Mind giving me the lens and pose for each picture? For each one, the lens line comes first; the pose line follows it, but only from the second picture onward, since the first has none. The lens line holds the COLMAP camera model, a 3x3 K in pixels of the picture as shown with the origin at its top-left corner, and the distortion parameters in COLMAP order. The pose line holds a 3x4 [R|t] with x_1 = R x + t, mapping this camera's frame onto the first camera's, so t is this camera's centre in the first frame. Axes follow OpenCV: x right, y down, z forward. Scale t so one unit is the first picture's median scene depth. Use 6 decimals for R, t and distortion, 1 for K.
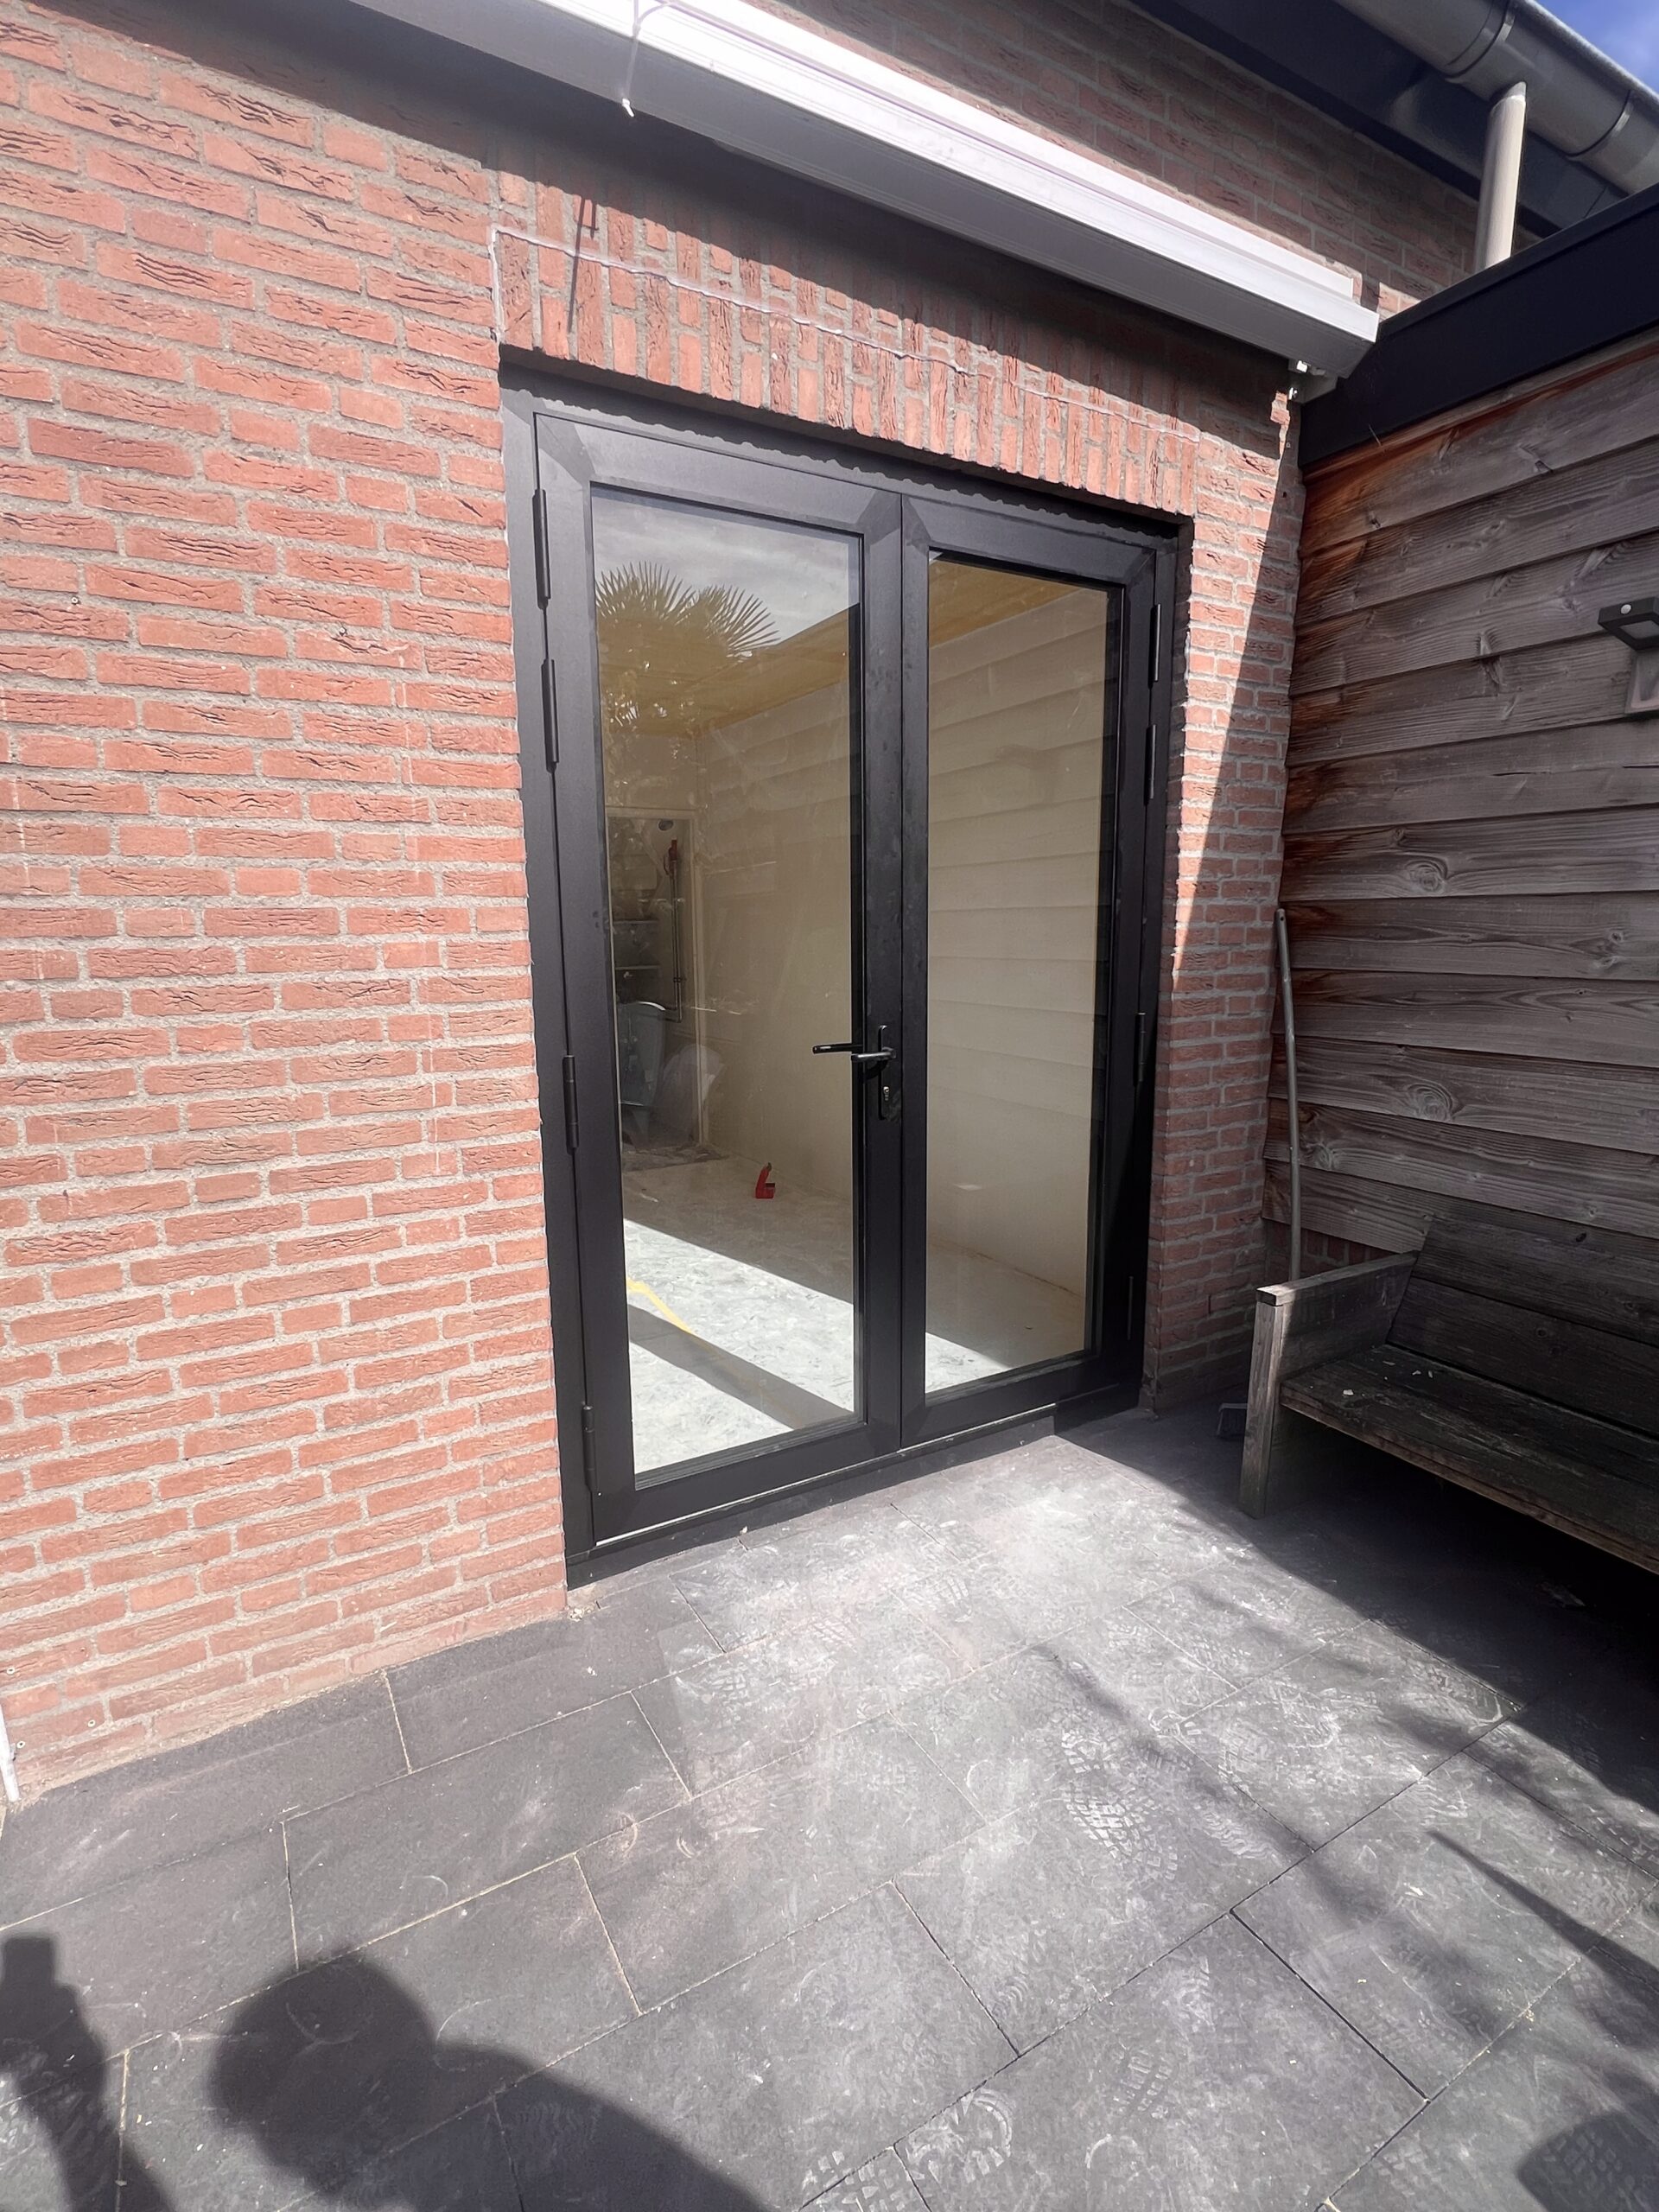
lens RADIAL K [[1069.3, 0, 823.3], [0, 1069.3, 1110.0], [0, 0, 1]] dist [-0.001507, 0.000254]
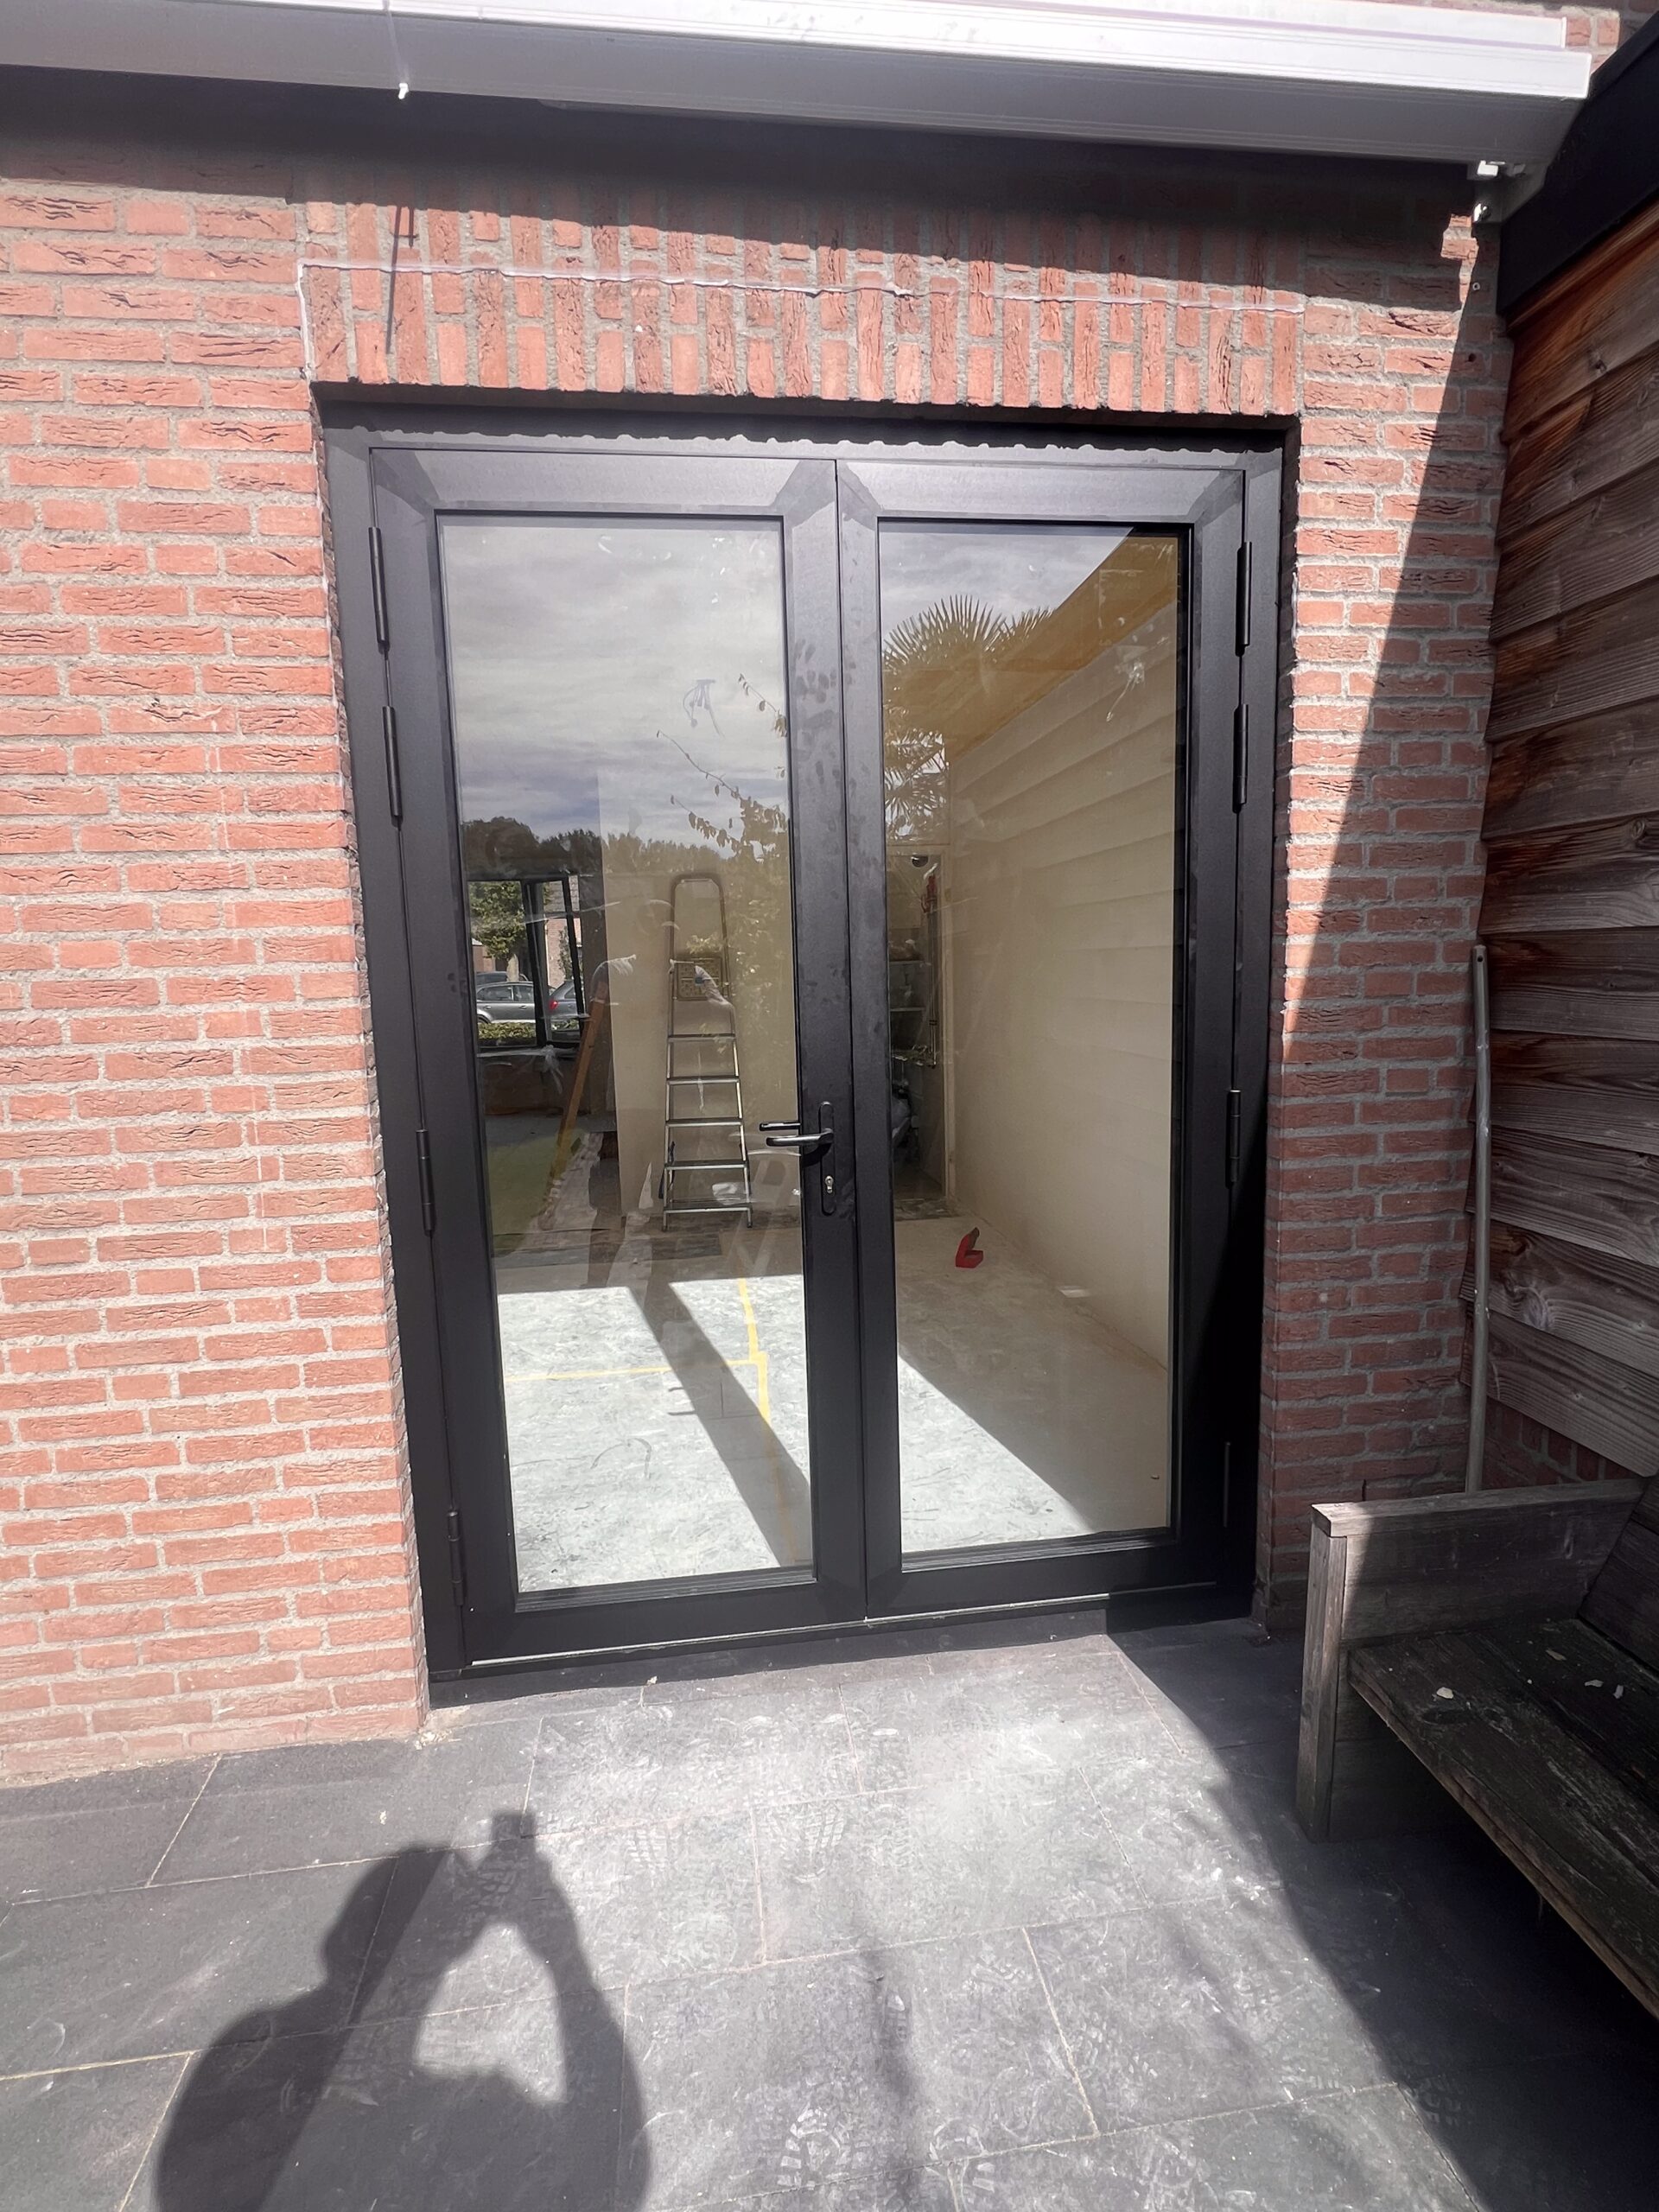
lens RADIAL K [[1069.3, 0, 824.3], [0, 1069.3, 1108.2], [0, 0, 1]] dist [-0.001507, 0.000254]
pose [[0.923089, 0.035552, -0.382941, 0.432840], [-0.047418, 0.998642, -0.021590, -0.065900], [0.381653, 0.038088, 0.923521, 0.279849]]
